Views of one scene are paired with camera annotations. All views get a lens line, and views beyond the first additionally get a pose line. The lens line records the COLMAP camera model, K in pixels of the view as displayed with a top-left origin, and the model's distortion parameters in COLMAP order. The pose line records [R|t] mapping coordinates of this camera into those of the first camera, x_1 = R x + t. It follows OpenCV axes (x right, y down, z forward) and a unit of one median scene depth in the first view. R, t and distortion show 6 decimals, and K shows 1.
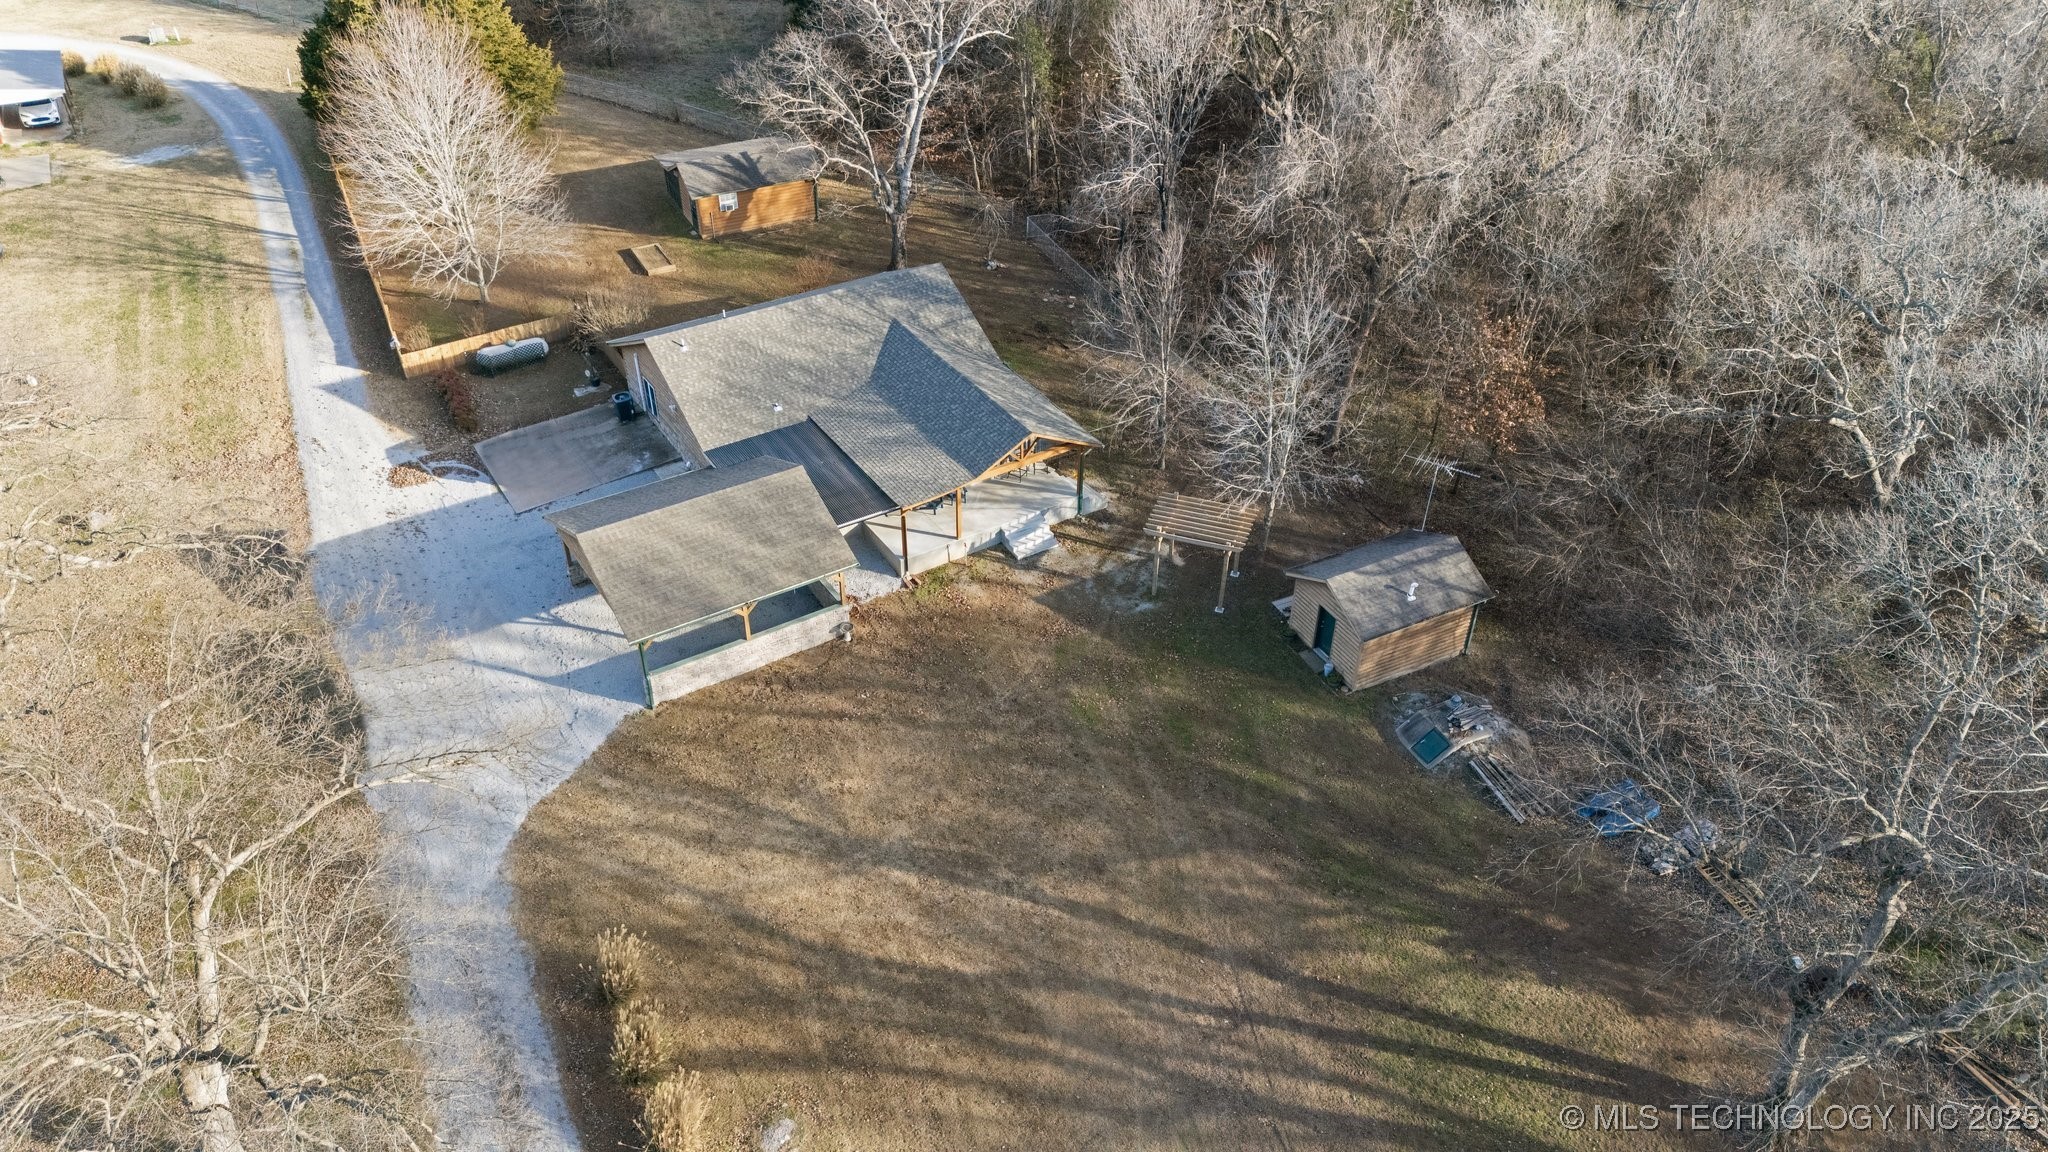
lens RADIAL K [[1473.1, 0, 1024.0], [0, 1473.1, 576.0], [0, 0, 1]] dist [0.076630, -0.082331]
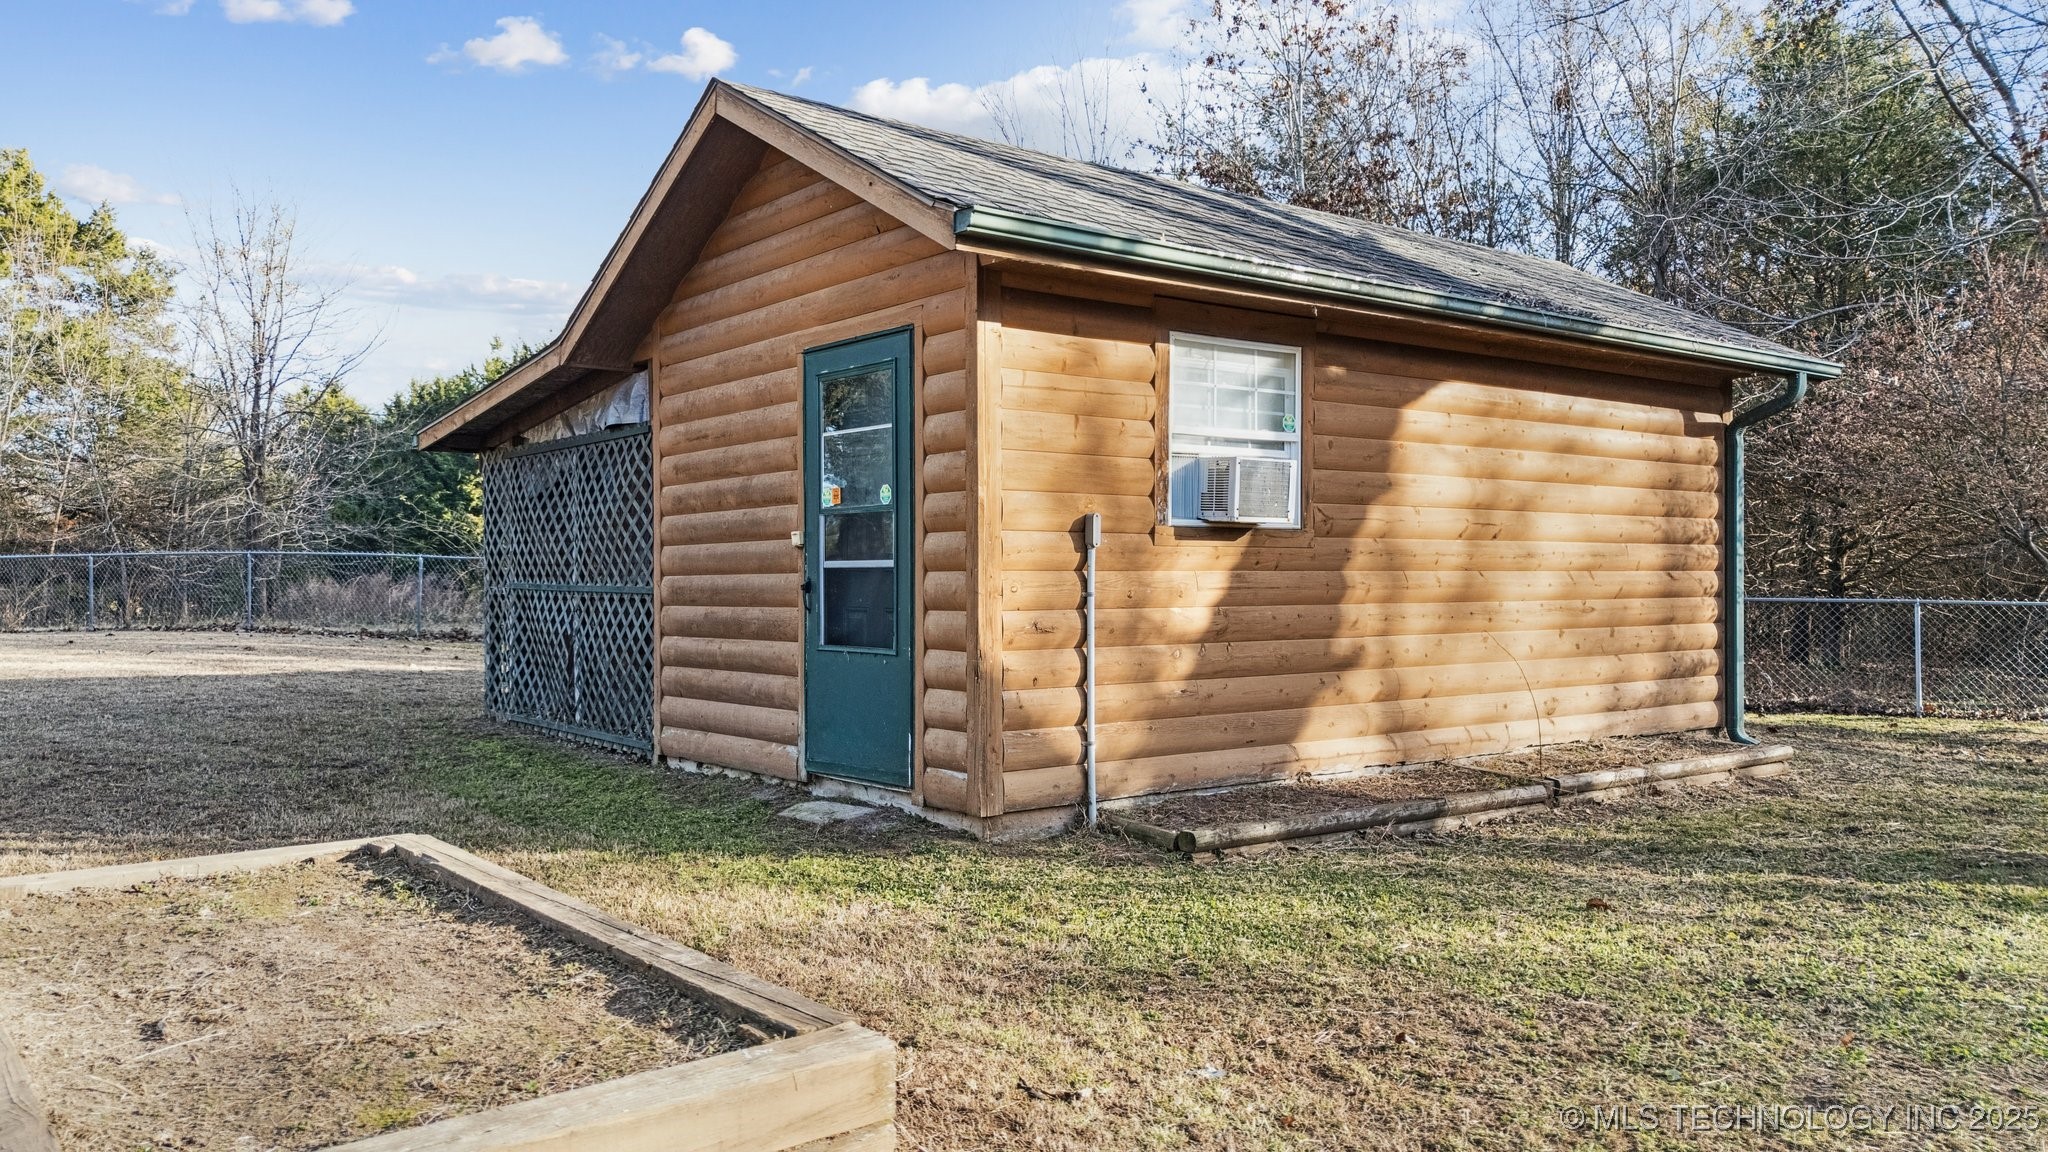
lens RADIAL K [[1473.1, 0, 1024.0], [0, 1473.1, 576.0], [0, 0, 1]] dist [0.076630, -0.082331]
pose [[0.981671, -0.011131, 0.190260, -0.231492], [0.124842, 0.791857, -0.597810, -0.190079], [-0.144004, 0.610605, 0.778732, 0.938058]]
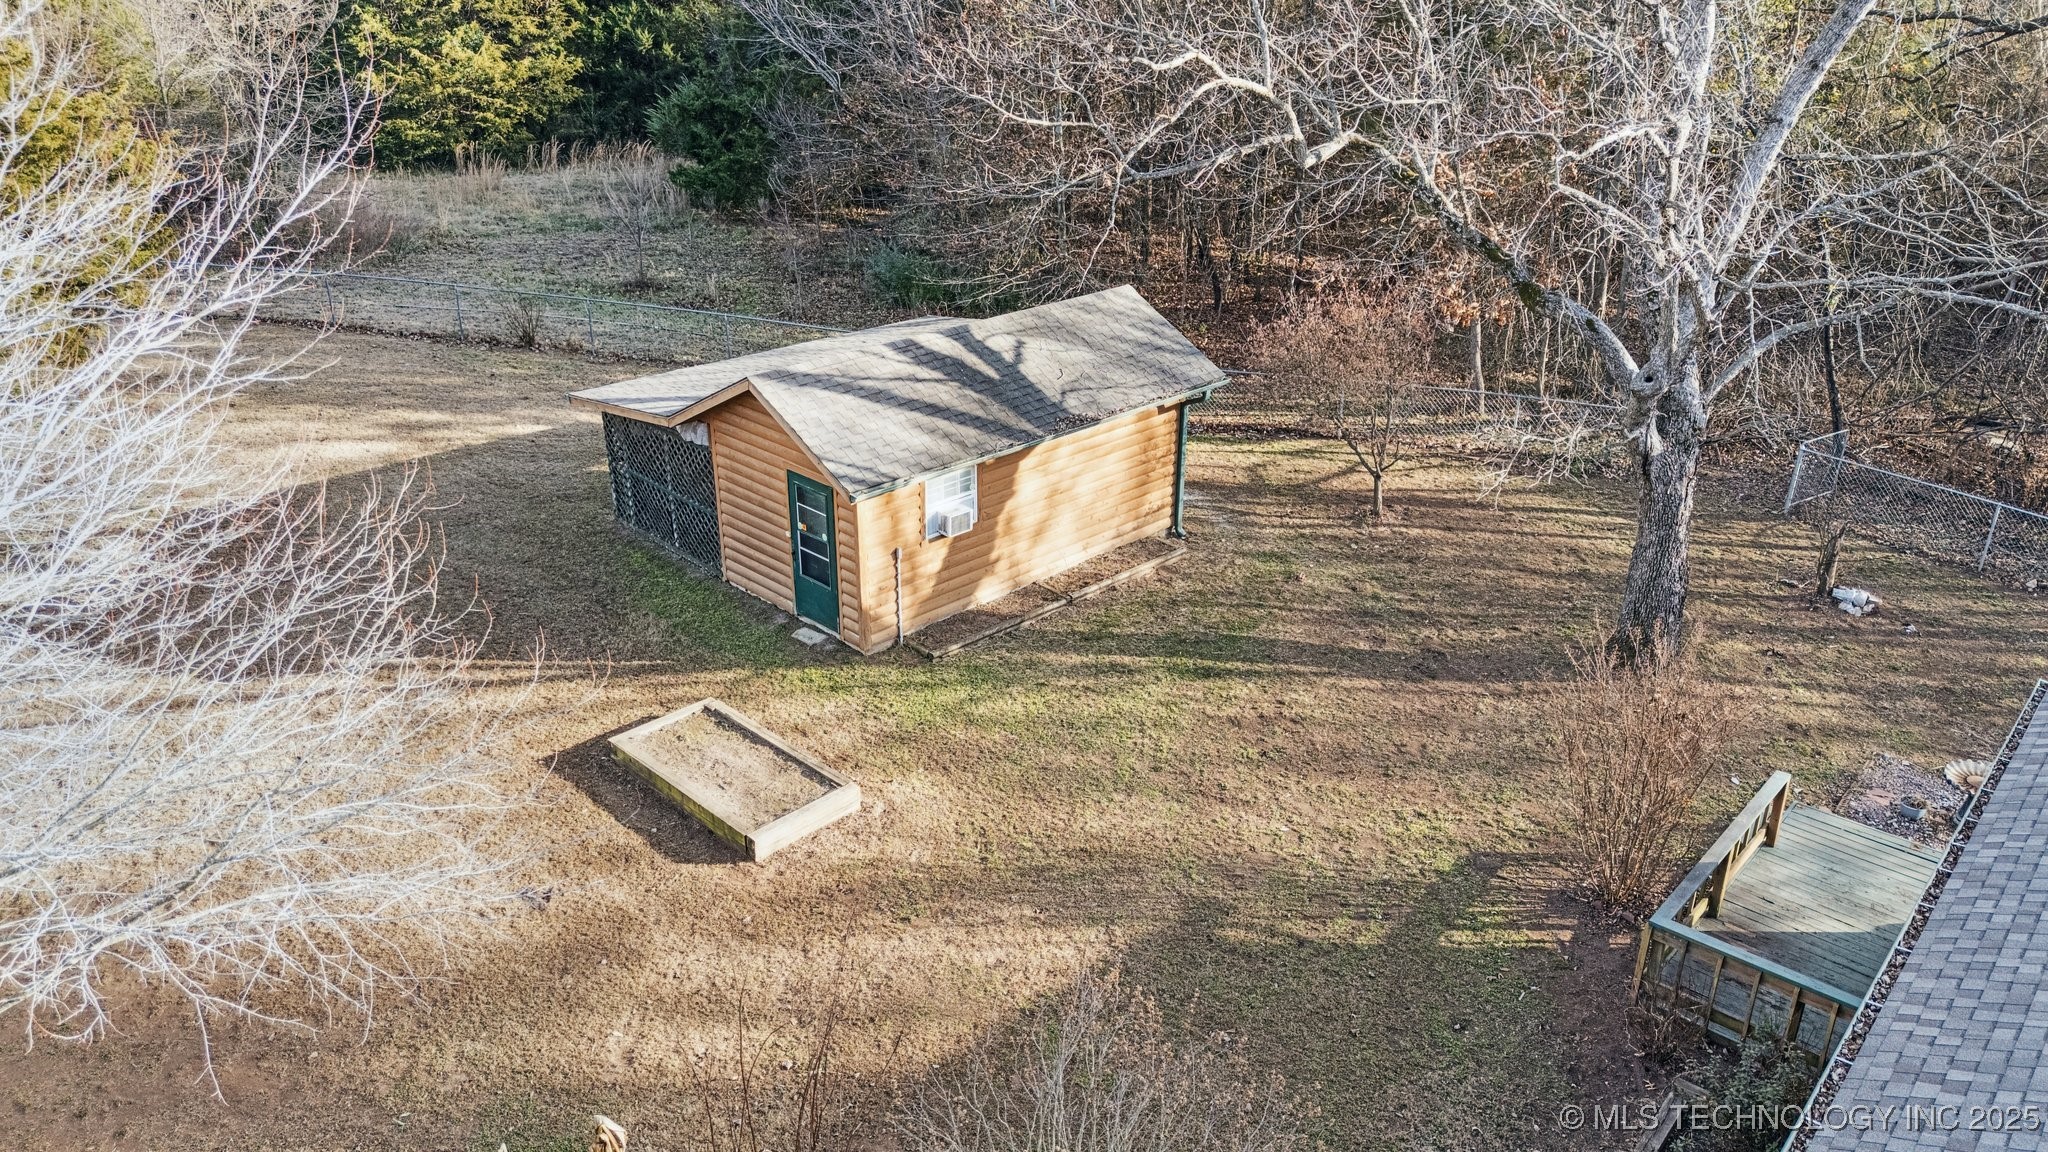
lens RADIAL K [[1473.1, 0, 1024.0], [0, 1473.1, 576.0], [0, 0, 1]] dist [0.076630, -0.082331]
pose [[0.955977, -0.127104, 0.264486, -0.258981], [0.180031, 0.965803, -0.186581, -0.188882], [-0.231726, 0.225983, 0.946168, 0.751202]]
